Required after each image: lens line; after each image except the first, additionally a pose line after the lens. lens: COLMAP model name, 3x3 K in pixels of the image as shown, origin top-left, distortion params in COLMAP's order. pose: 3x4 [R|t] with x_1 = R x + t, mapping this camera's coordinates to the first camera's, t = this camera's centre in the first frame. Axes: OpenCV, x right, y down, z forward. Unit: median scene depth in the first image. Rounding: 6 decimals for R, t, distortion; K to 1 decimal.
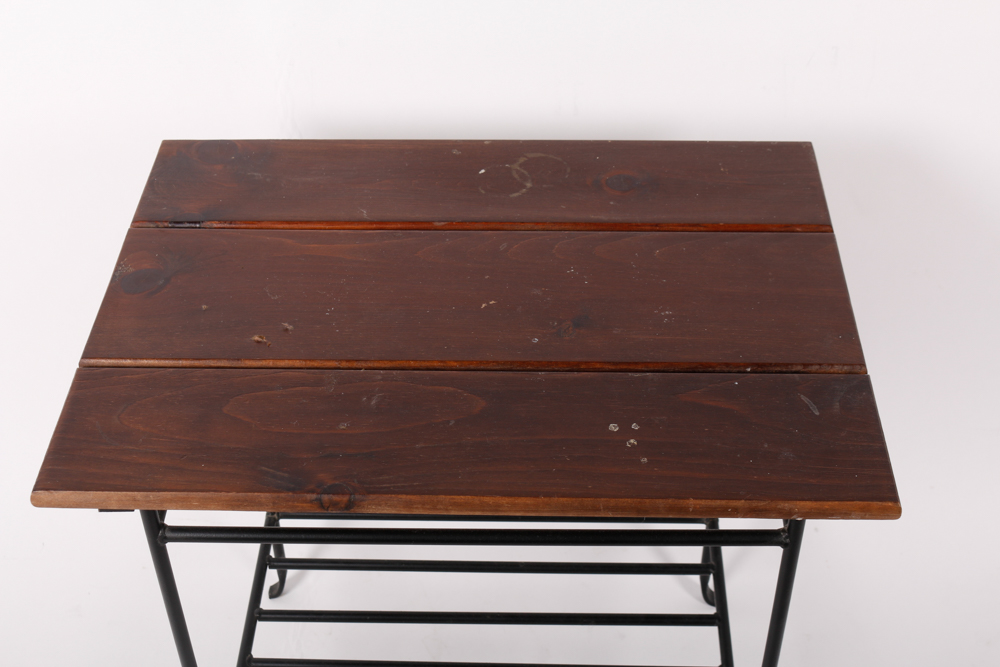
lens RADIAL K [[1461.8, 0, 499.9], [0, 1461.8, 333.4], [0, 0, 1]] dist [-0.047597, 0.000000]
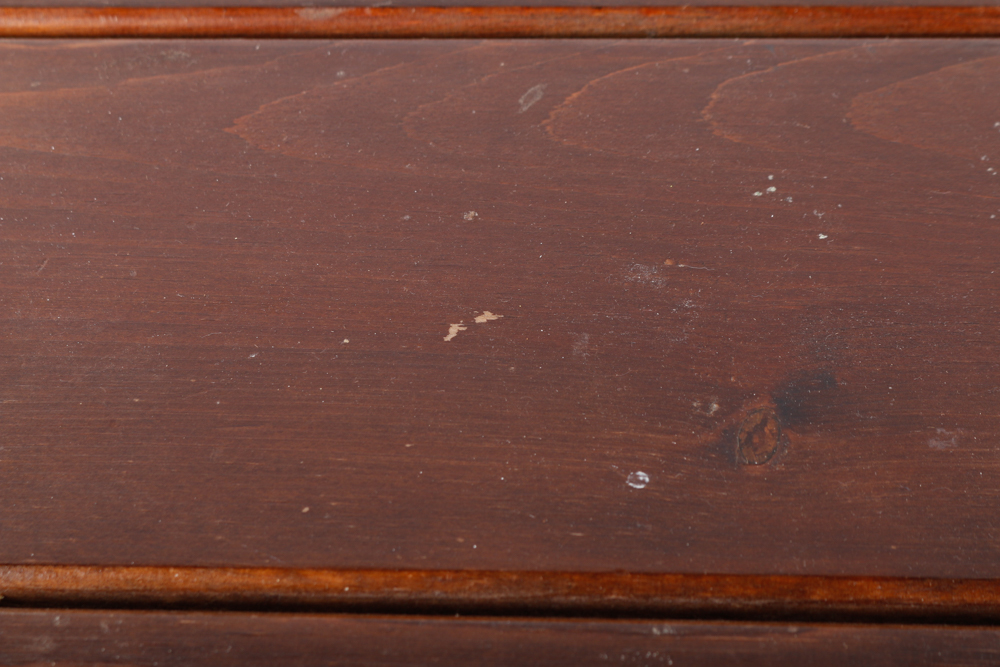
lens RADIAL K [[2511.7, 0, 499.0], [0, 2511.7, 333.9], [0, 0, 1]] dist [0.051853, 0.000000]
pose [[0.999179, -0.003708, -0.040344, 0.015530], [0.007873, 0.994590, 0.103583, -0.062841], [0.039742, -0.103816, 0.993802, 0.486658]]
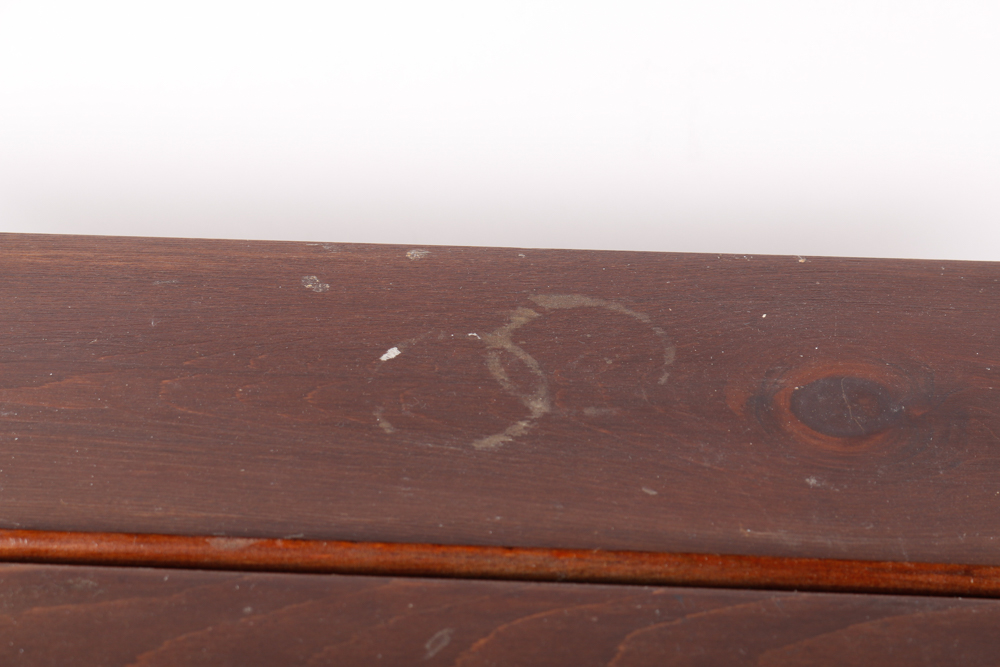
lens RADIAL K [[2511.7, 0, 500.8], [0, 2511.7, 333.2], [0, 0, 1]] dist [0.051853, 0.000000]
pose [[0.999545, 0.024448, -0.017643, 0.021427], [-0.025288, 0.998477, -0.049032, -0.093796], [0.016418, 0.049456, 0.998641, 0.489240]]
